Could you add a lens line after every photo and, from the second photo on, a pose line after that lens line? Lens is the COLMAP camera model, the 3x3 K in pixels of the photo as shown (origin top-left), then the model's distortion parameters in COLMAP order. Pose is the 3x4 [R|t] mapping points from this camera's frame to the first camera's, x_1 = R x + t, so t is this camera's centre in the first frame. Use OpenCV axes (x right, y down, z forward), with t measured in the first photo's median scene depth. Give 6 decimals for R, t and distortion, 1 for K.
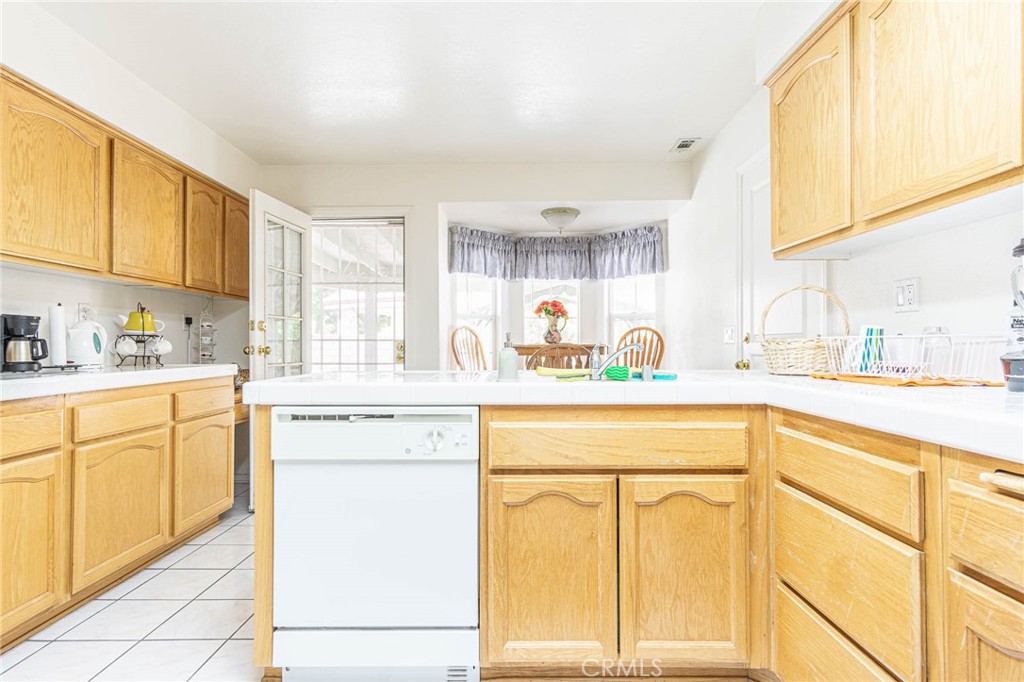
lens RADIAL K [[545.0, 0, 501.0], [0, 545.0, 338.0], [0, 0, 1]] dist [0.003014, 0.001870]
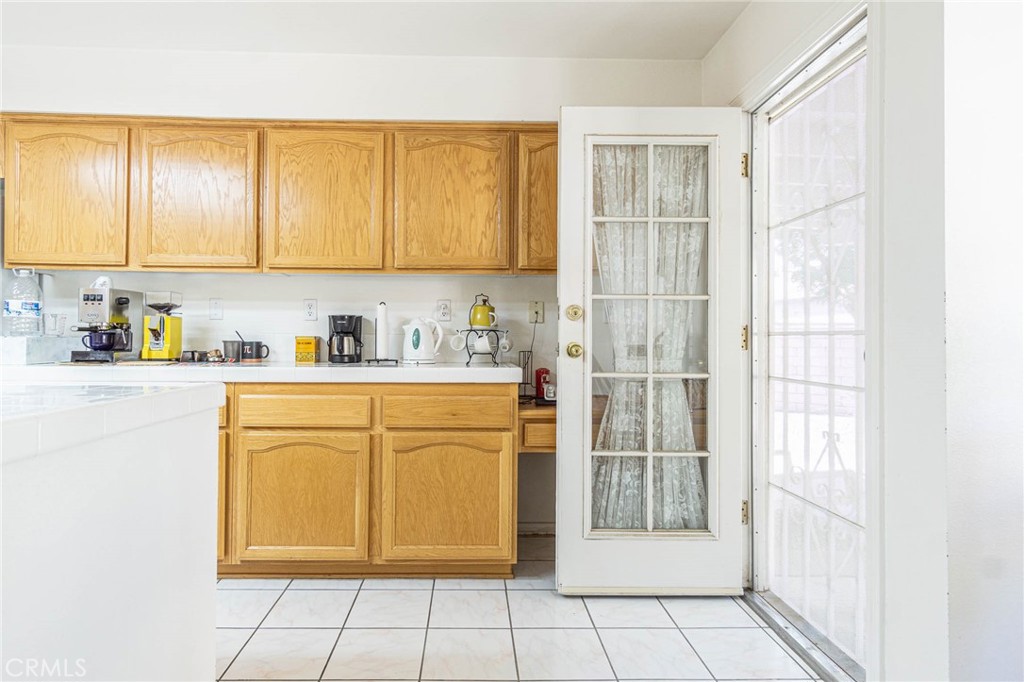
lens RADIAL K [[541.1, 0, 483.0], [0, 541.1, 333.9], [0, 0, 1]] dist [0.001217, 0.000218]
pose [[0.037544, -0.010700, -0.999238, 0.298328], [0.007002, 0.999921, -0.010445, 0.012766], [0.999270, -0.006605, 0.037616, 1.212342]]
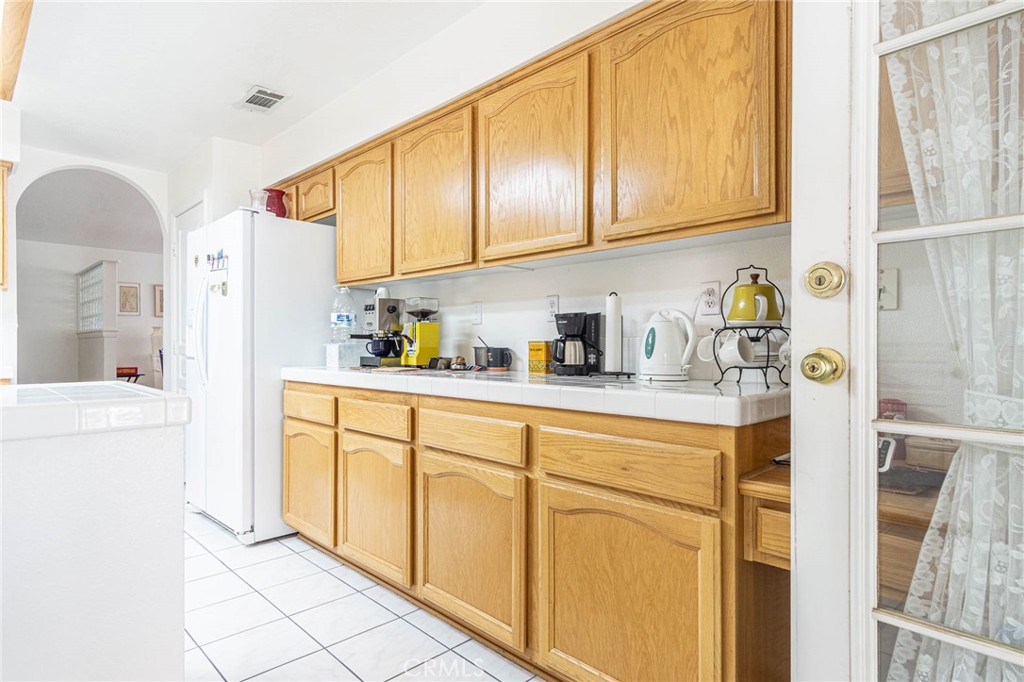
lens RADIAL K [[551.4, 0, 511.4], [0, 551.4, 344.7], [0, 0, 1]] dist [0.004119, 0.000793]
pose [[-0.696253, 0.001562, -0.717795, -0.143517], [0.010735, 0.999908, -0.008237, 0.016806], [0.717716, -0.013441, -0.696206, 1.511469]]
